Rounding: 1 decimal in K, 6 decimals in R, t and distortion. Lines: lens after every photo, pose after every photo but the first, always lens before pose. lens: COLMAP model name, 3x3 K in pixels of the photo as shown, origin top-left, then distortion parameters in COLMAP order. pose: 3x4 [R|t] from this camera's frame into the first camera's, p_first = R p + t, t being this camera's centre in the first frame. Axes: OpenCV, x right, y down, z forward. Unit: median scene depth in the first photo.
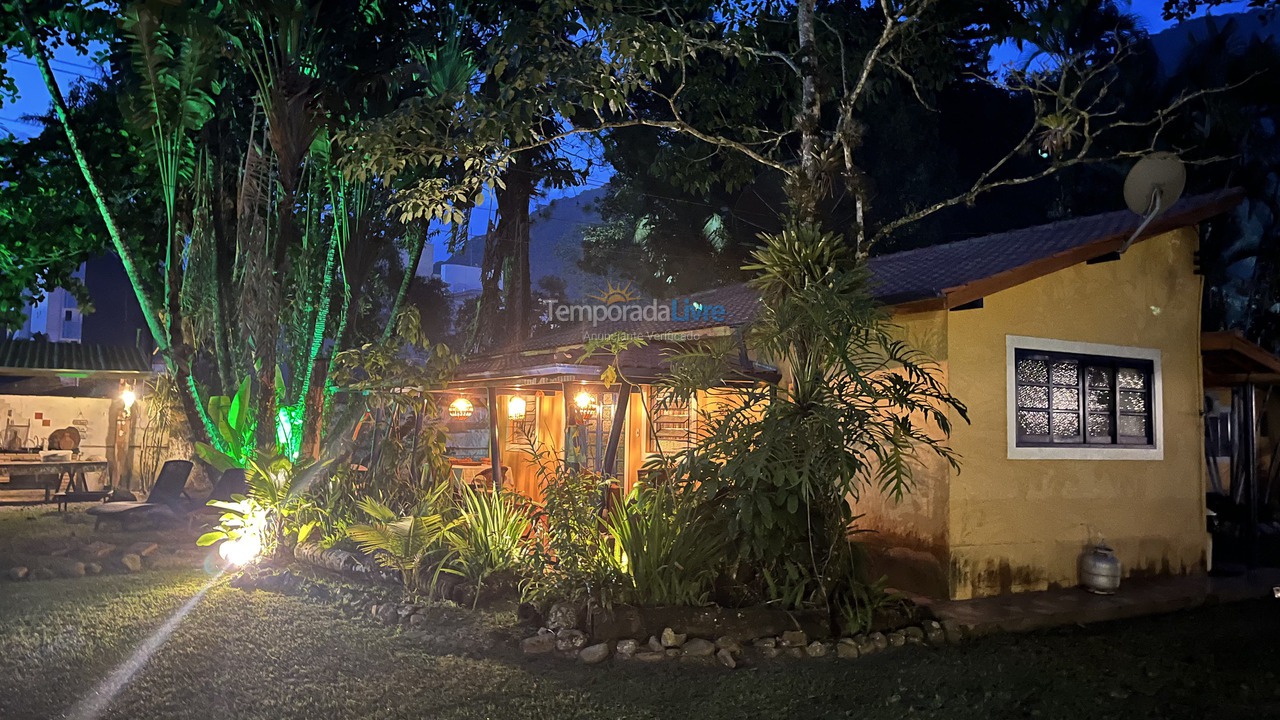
lens RADIAL K [[962.4, 0, 631.9], [0, 962.4, 362.3], [0, 0, 1]] dist [0.068345, -0.079836]
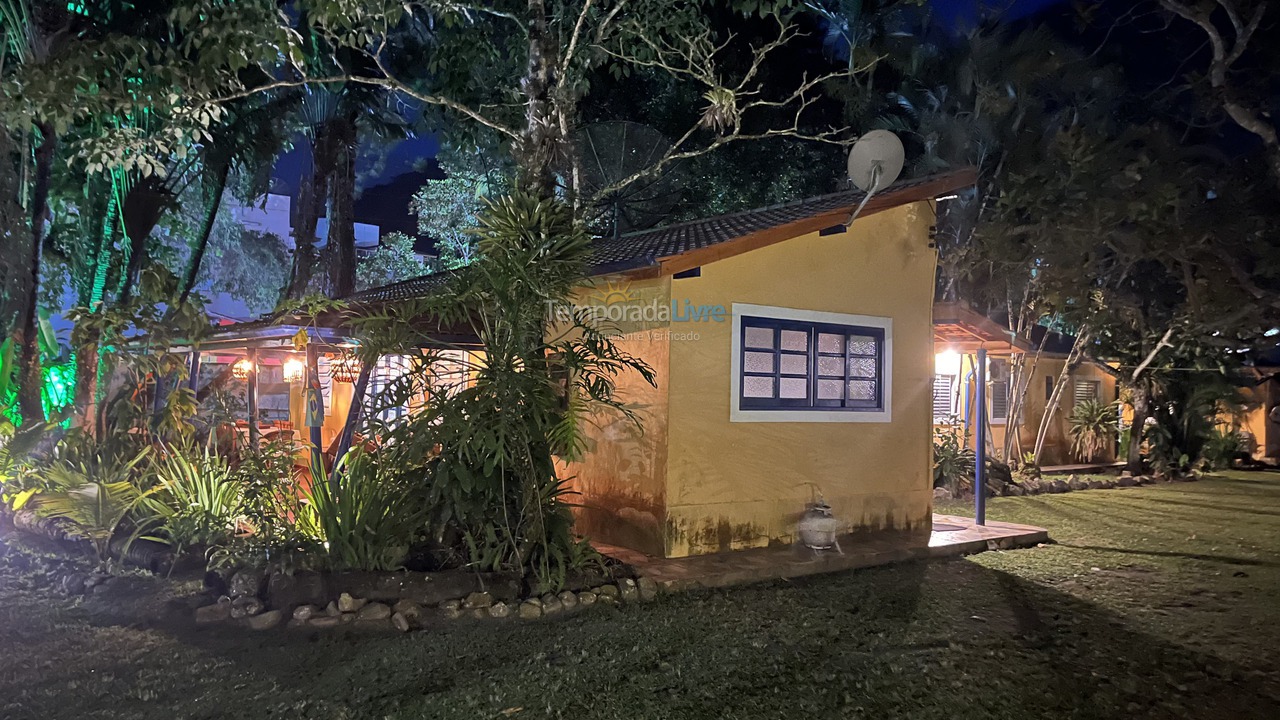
lens RADIAL K [[967.3, 0, 639.5], [0, 967.3, 355.4], [0, 0, 1]] dist [0.064003, -0.082020]
pose [[0.992935, 0.008551, 0.118354, 0.175132], [-0.012478, 0.999394, 0.032484, -0.004759], [-0.118004, -0.033731, 0.992440, -0.017496]]
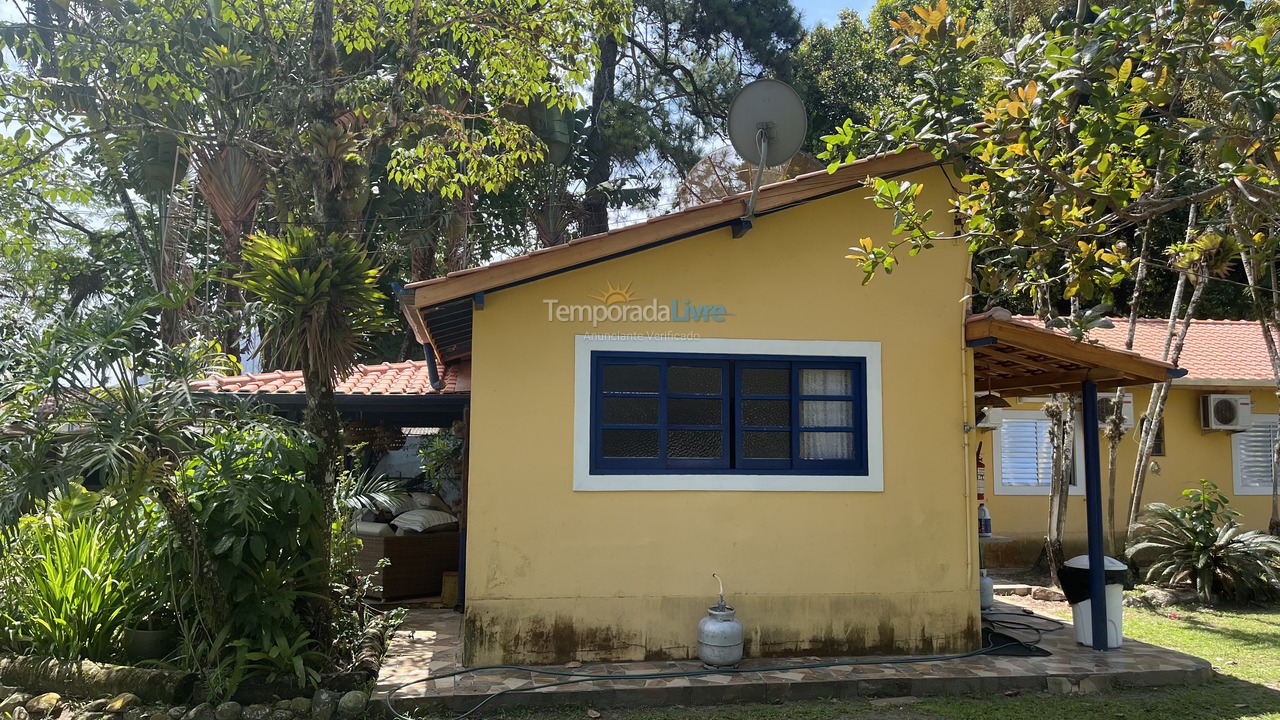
lens RADIAL K [[962.4, 0, 631.9], [0, 962.4, 362.3], [0, 0, 1]] dist [0.068345, -0.079836]
pose [[0.933511, -0.048429, -0.355264, 0.753282], [0.037564, 0.998593, -0.037422, 0.027326], [0.356576, 0.021589, 0.934017, 0.291168]]
